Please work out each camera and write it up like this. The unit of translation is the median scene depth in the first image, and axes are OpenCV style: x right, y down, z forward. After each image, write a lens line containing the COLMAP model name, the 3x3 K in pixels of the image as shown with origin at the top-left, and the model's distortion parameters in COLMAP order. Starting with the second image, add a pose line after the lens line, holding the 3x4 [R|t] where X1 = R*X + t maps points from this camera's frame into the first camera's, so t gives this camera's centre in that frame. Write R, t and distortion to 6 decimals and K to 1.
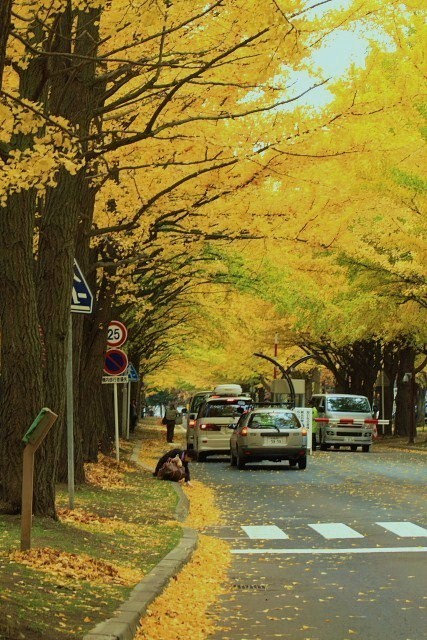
lens RADIAL K [[2115.4, 0, 214.1], [0, 2115.4, 321.0], [0, 0, 1]] dist [-0.572589, 0.000000]
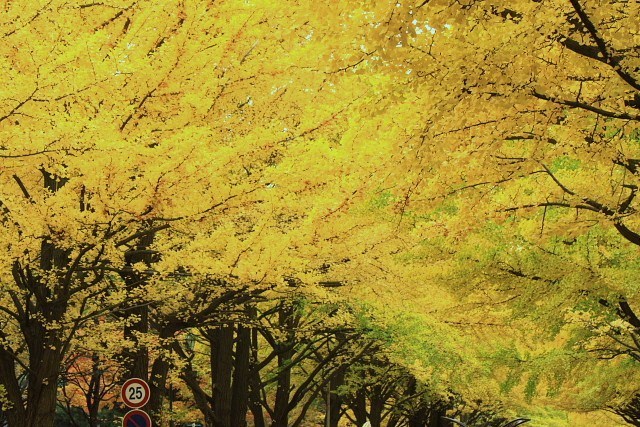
lens RADIAL K [[2115.4, 0, 311.2], [0, 2115.4, 245.2], [0, 0, 1]] dist [-0.572589, 0.000000]
pose [[0.982496, -0.027575, -0.184230, 0.138954], [0.014195, 0.997190, -0.073557, 0.007520], [0.185741, 0.069654, 0.980127, 0.109542]]
